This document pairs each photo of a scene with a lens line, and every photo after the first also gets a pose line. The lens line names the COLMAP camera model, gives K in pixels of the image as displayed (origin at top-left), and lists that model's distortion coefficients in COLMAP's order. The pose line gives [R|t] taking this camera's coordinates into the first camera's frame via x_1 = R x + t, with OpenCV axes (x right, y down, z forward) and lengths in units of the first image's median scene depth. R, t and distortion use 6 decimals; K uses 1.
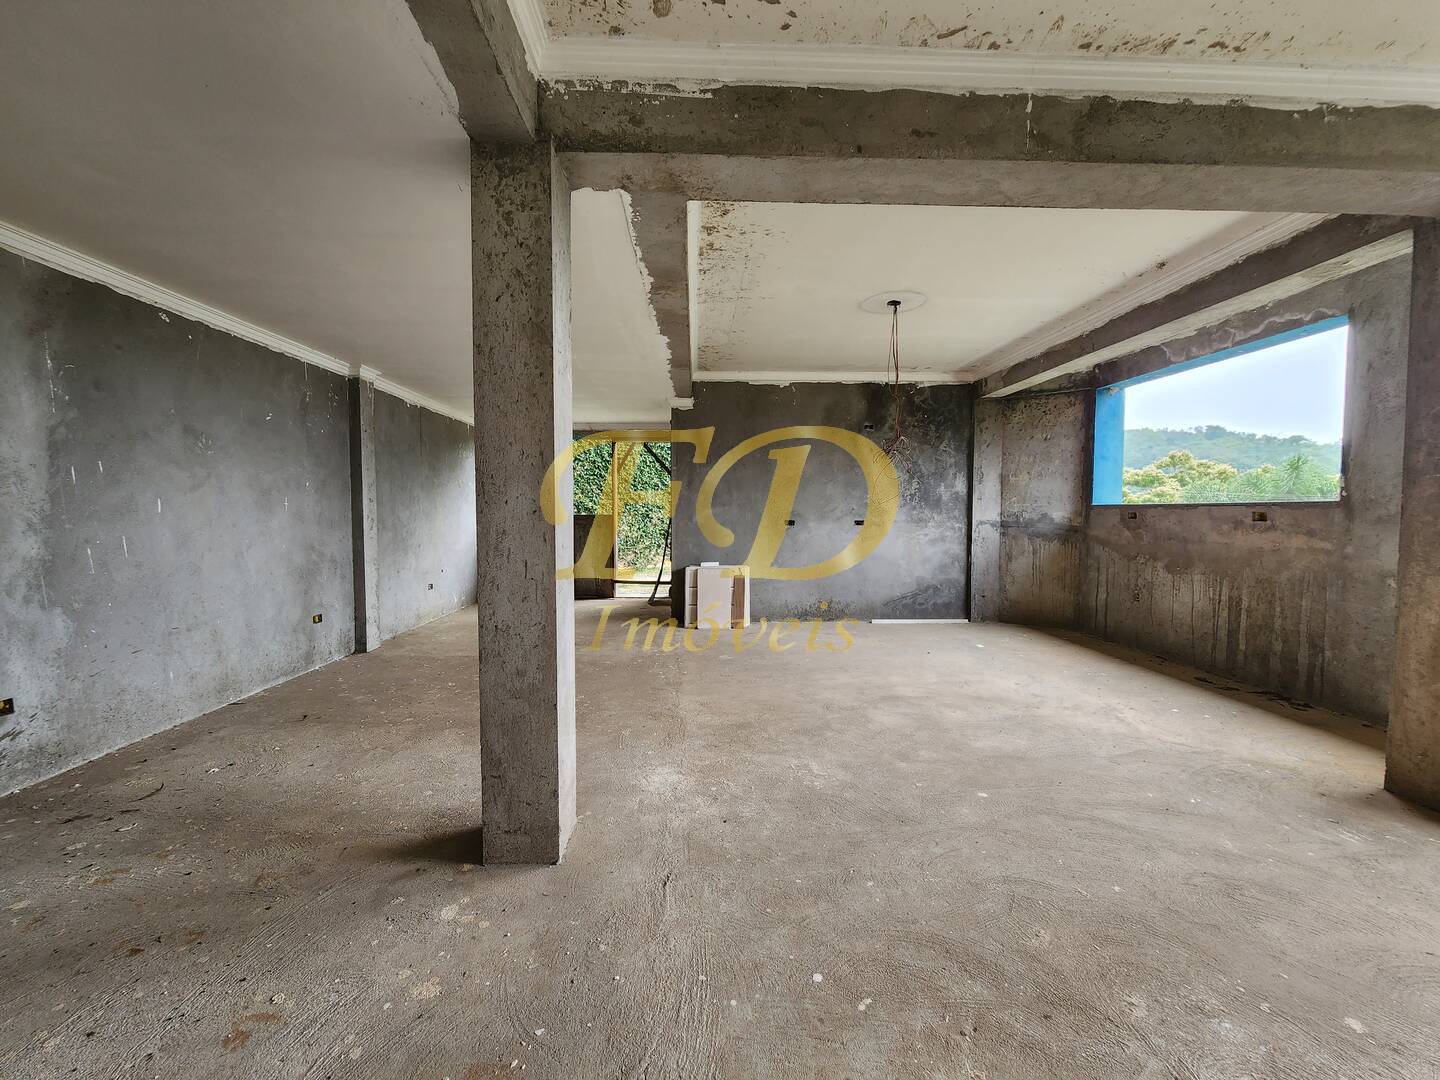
lens RADIAL K [[588.2, 0, 713.8], [0, 588.2, 540.8], [0, 0, 1]] dist [-0.001993, -0.000744]
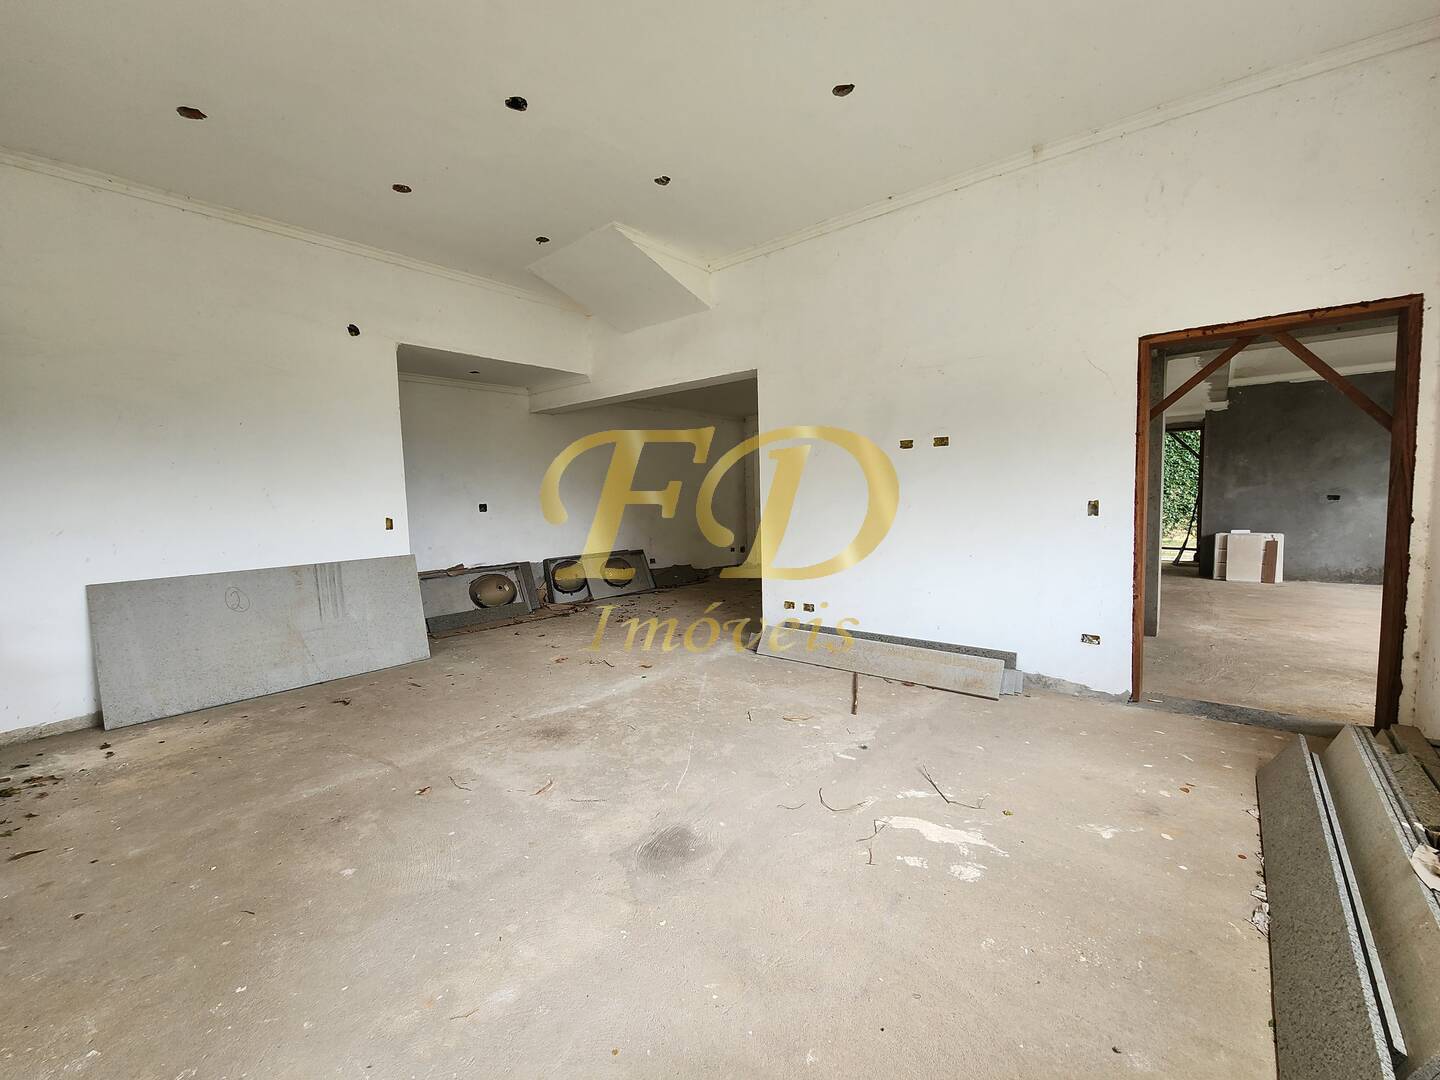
lens RADIAL K [[591.3, 0, 710.8], [0, 591.3, 539.9], [0, 0, 1]] dist [-0.001213, -0.000289]
pose [[0.738874, 0.029843, -0.673182, 0.007028], [-0.005388, 0.999249, 0.038384, 0.014872], [0.673822, -0.024734, 0.738480, -0.694246]]
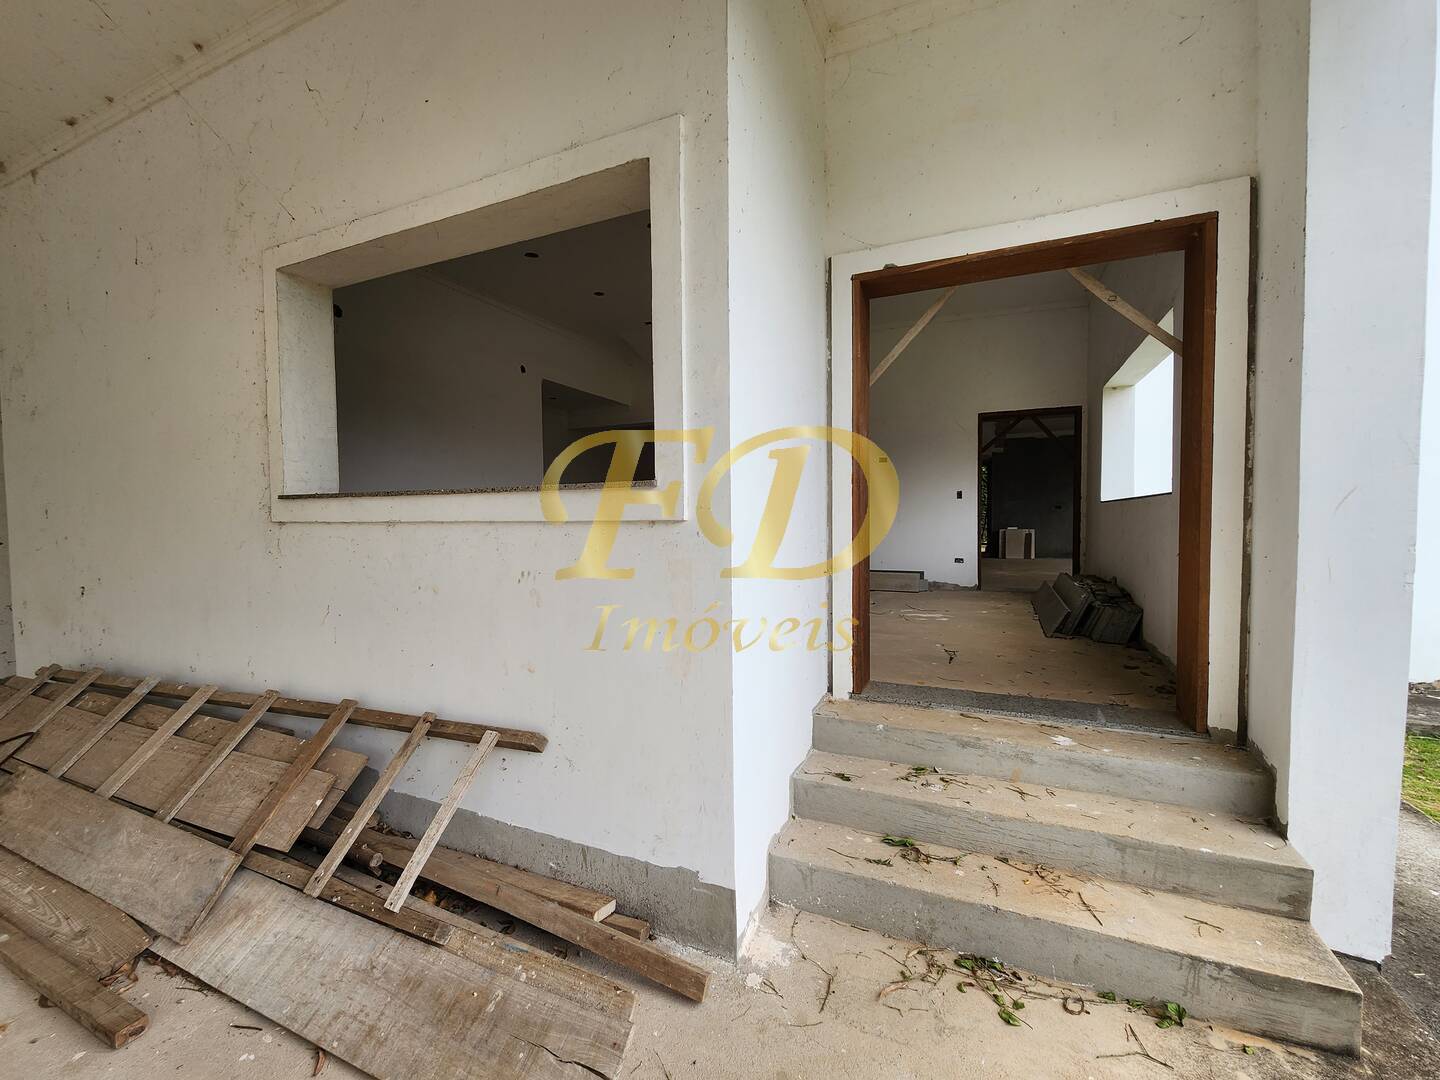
lens RADIAL K [[588.2, 0, 713.8], [0, 588.2, 540.8], [0, 0, 1]] dist [-0.001993, -0.000744]
pose [[0.894047, 0.006889, -0.447921, -0.018990], [-0.010675, 0.999925, -0.005928, 0.105824], [0.447847, 0.010082, 0.894053, -1.263012]]
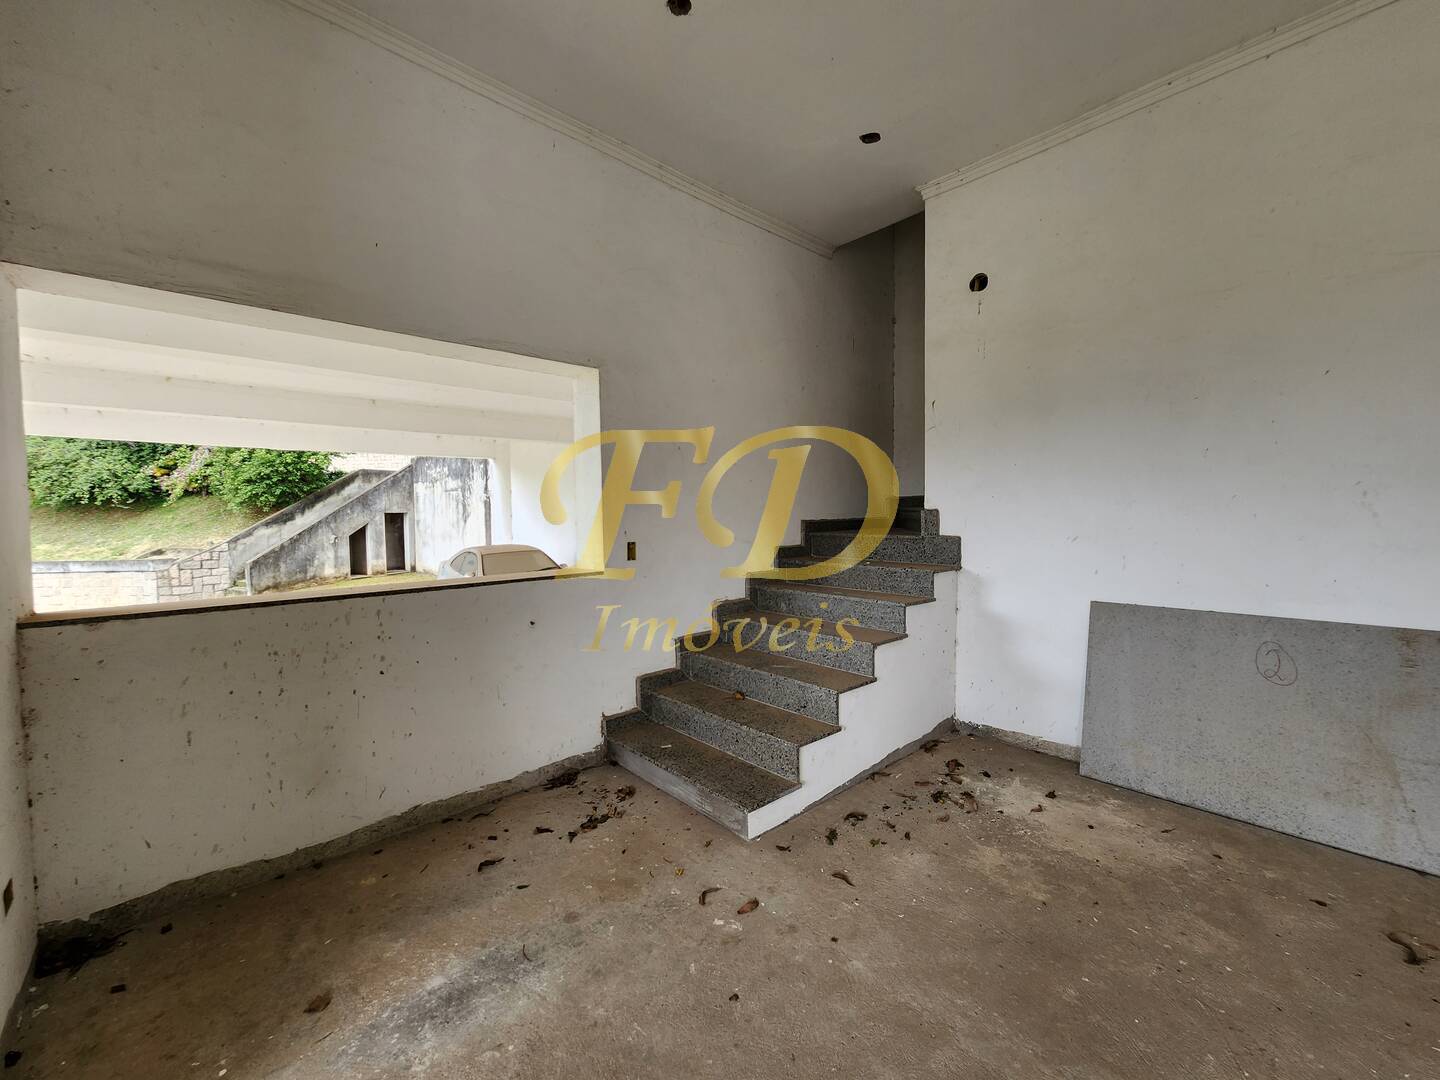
lens RADIAL K [[591.3, 0, 710.8], [0, 591.3, 539.9], [0, 0, 1]] dist [-0.001213, -0.000289]
pose [[-0.762634, 0.040269, -0.645576, -0.266797], [-0.018814, 0.996257, 0.084368, -0.002248], [0.646557, 0.076488, -0.759022, -0.515928]]
